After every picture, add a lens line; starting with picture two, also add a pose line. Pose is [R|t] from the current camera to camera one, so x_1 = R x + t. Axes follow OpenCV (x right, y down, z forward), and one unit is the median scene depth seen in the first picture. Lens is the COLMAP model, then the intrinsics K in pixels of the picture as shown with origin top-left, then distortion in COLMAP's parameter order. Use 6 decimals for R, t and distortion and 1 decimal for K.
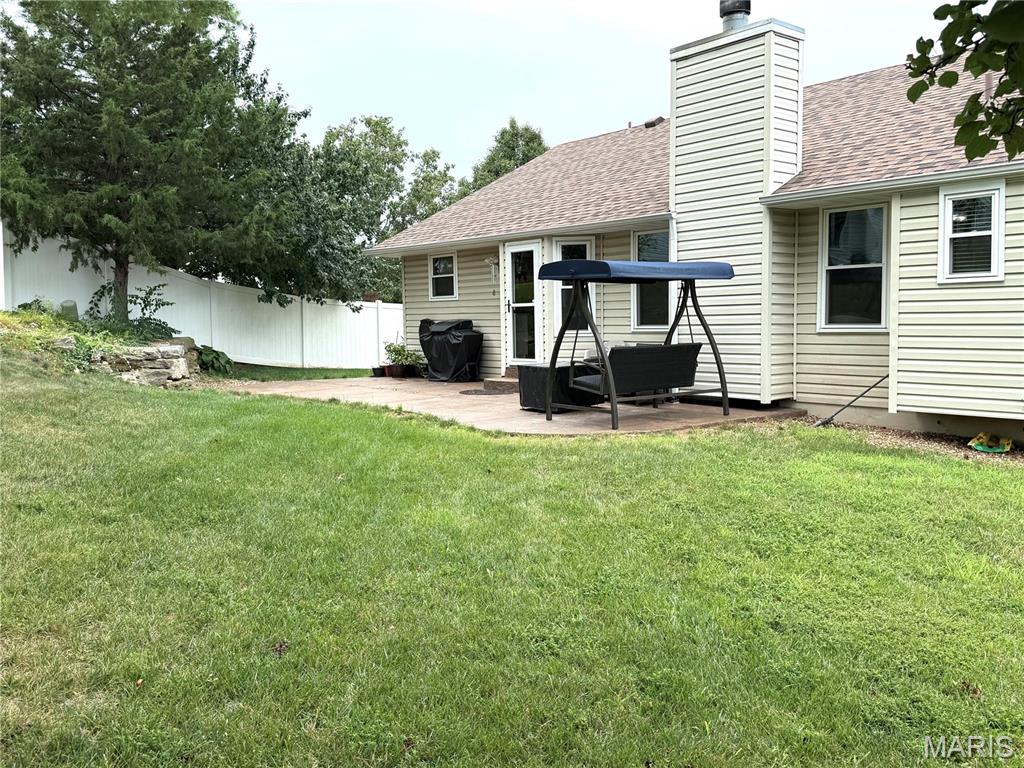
lens RADIAL K [[881.4, 0, 509.9], [0, 881.4, 388.3], [0, 0, 1]] dist [0.037910, -0.014968]
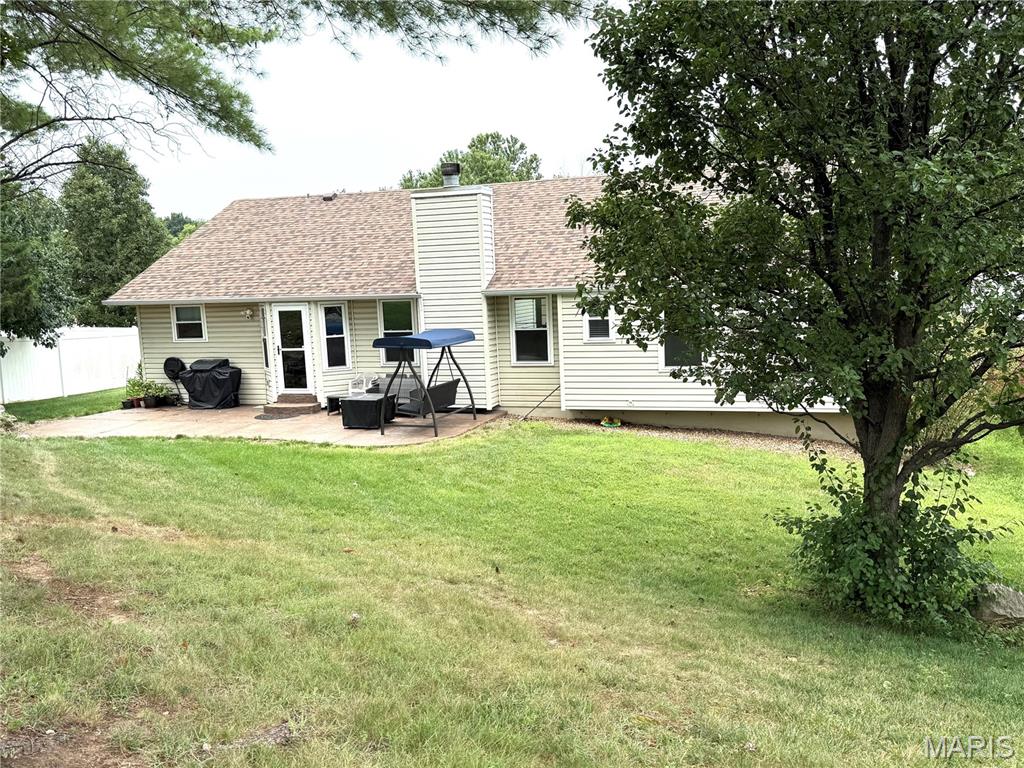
lens RADIAL K [[881.4, 0, 512.8], [0, 881.4, 382.1], [0, 0, 1]] dist [0.037910, -0.014968]
pose [[0.845130, -0.081301, 0.528342, -0.495690], [0.068828, 0.996690, 0.043273, -0.093466], [-0.530111, -0.000207, 0.847928, -0.402396]]
